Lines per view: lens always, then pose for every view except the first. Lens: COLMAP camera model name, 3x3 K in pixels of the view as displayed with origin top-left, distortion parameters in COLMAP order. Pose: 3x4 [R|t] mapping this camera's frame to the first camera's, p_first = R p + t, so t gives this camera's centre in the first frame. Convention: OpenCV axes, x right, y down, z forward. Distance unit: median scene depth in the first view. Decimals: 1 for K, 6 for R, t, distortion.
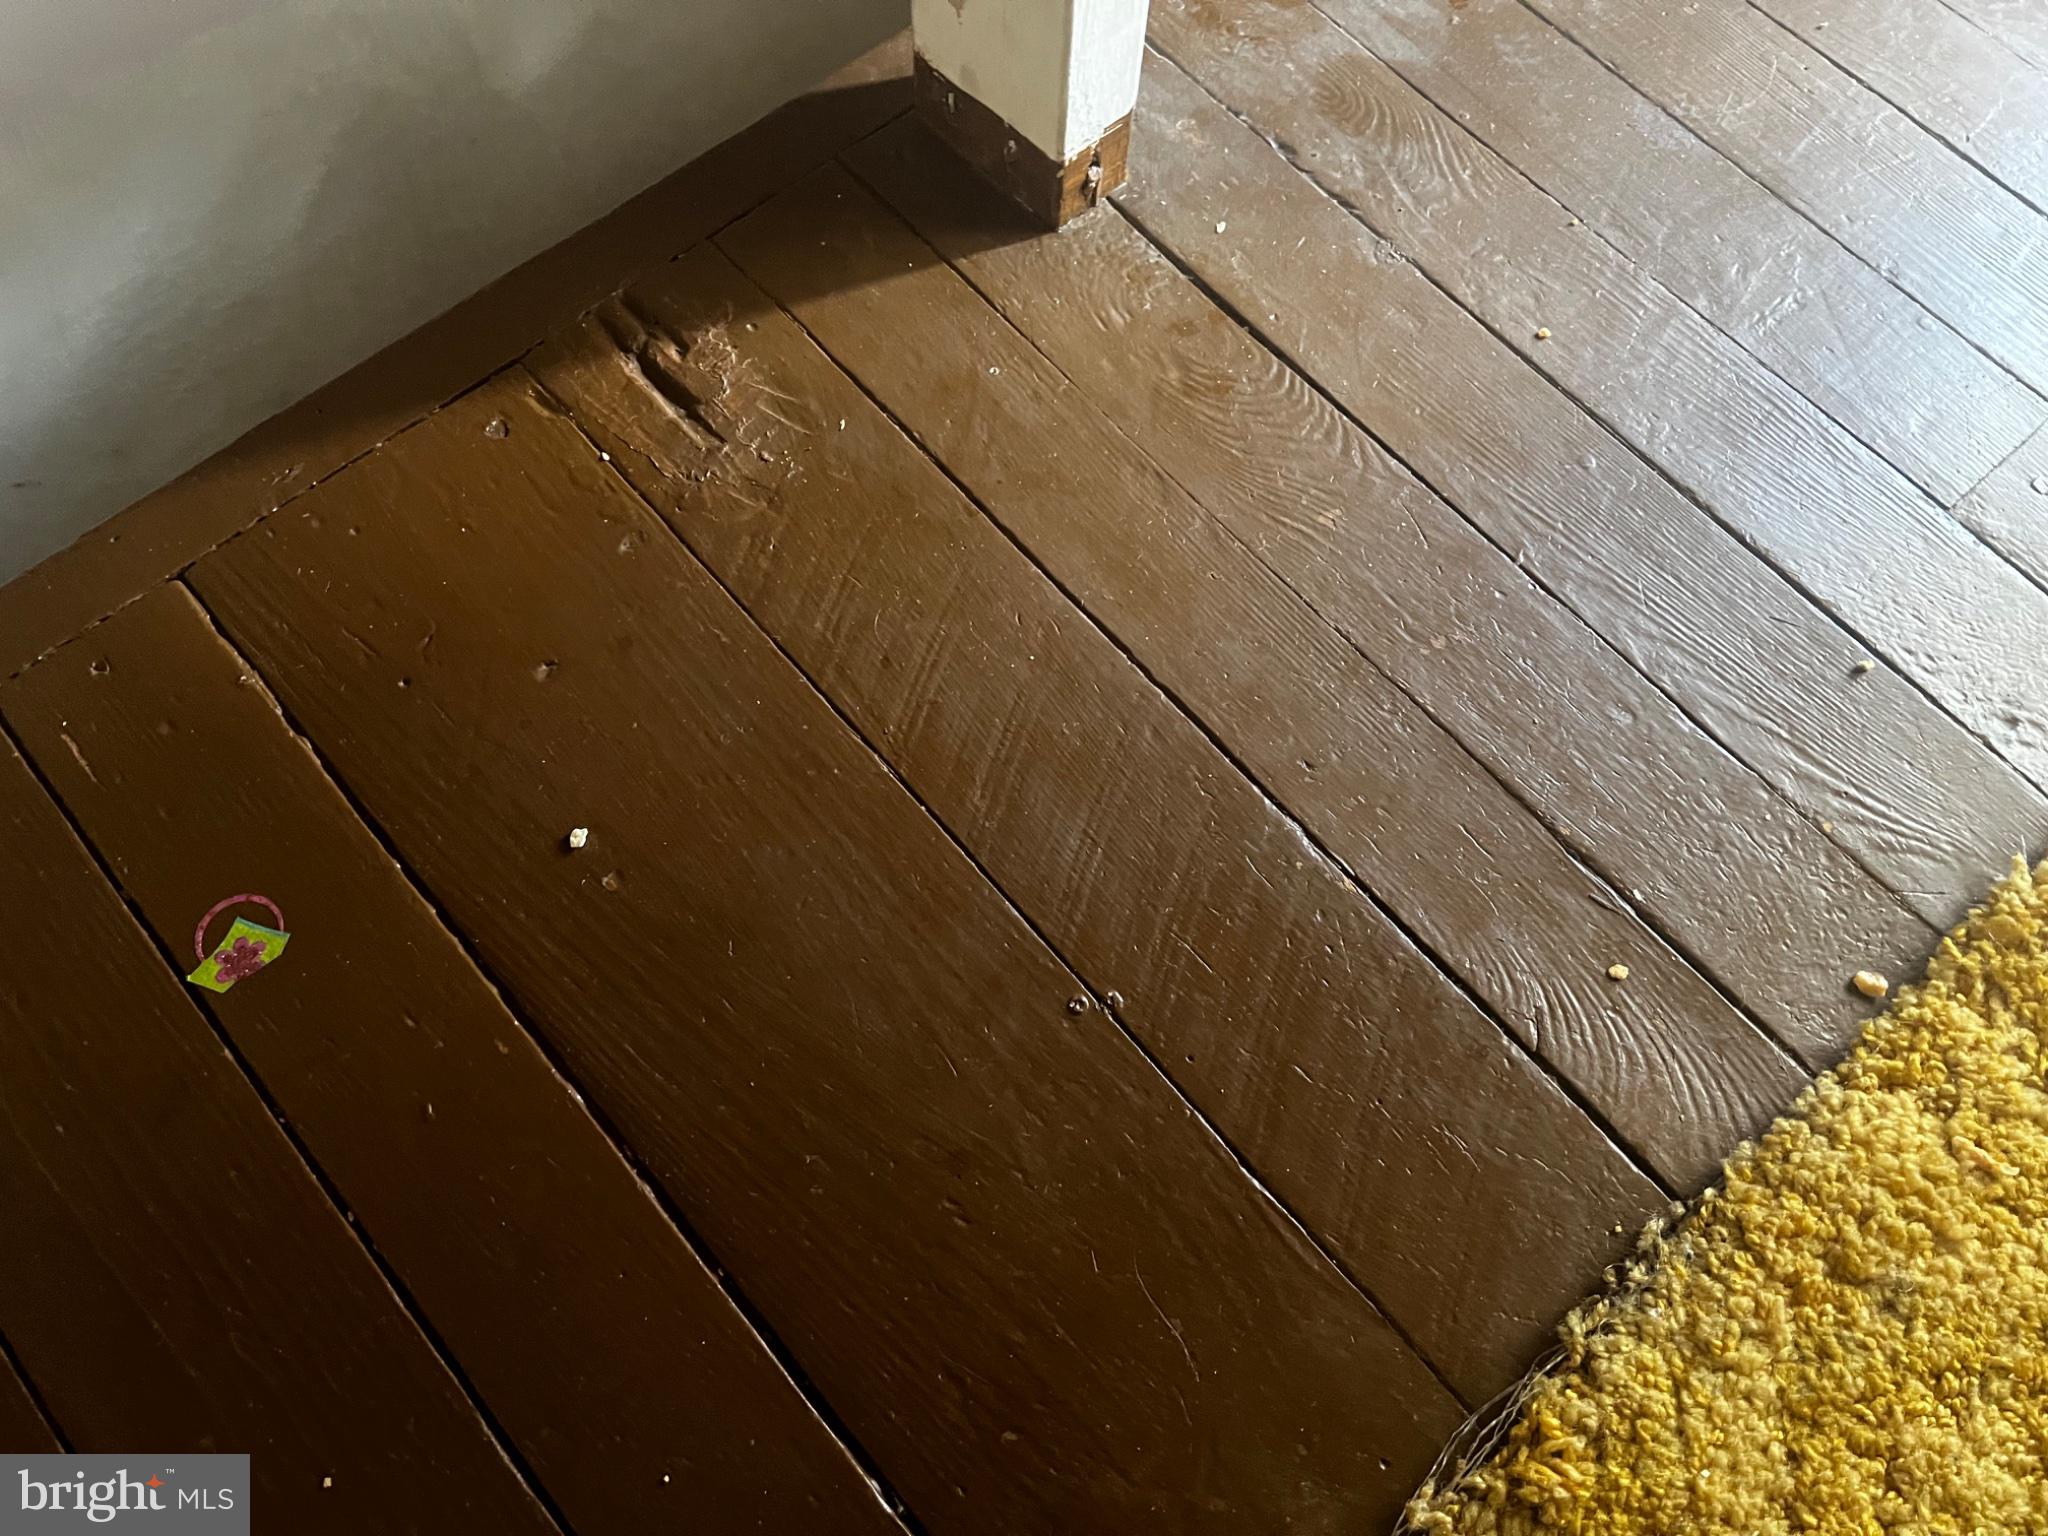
lens RADIAL K [[1530.3, 0, 1031.6], [0, 1530.3, 766.7], [0, 0, 1]] dist [0.057244, -0.068160]
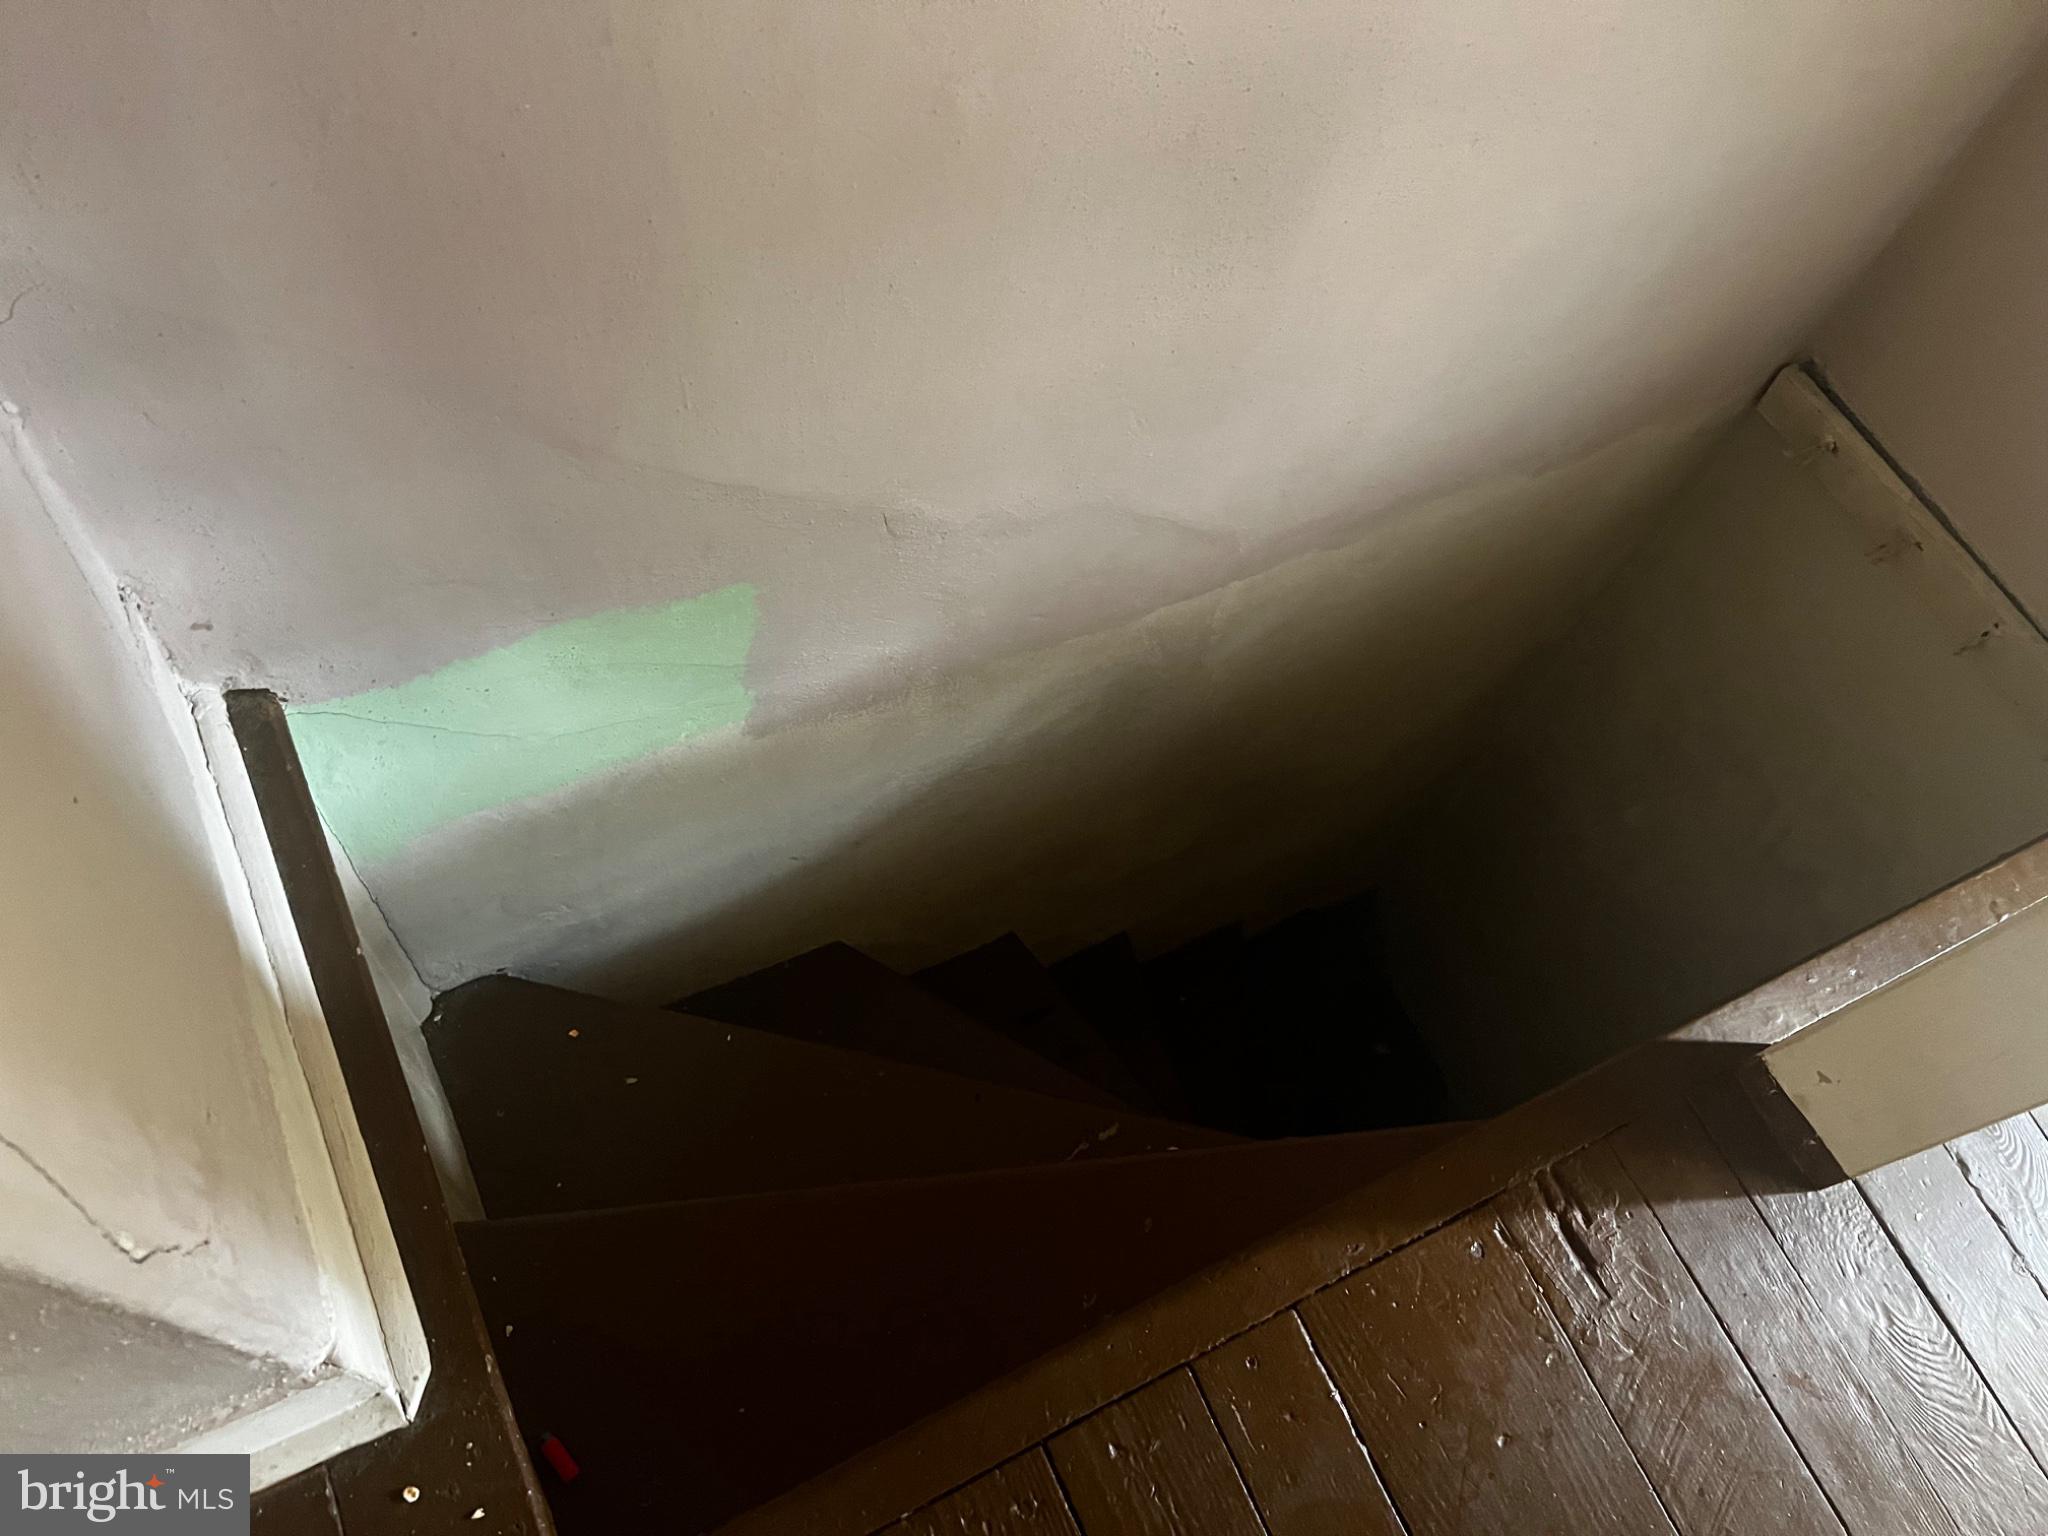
lens RADIAL K [[1530.3, 0, 1031.6], [0, 1530.3, 766.7], [0, 0, 1]] dist [0.057244, -0.068160]
pose [[0.957603, 0.285649, -0.037443, -0.876941], [-0.287647, 0.955235, -0.069179, -0.455945], [0.016006, 0.077016, 0.996901, -0.658866]]
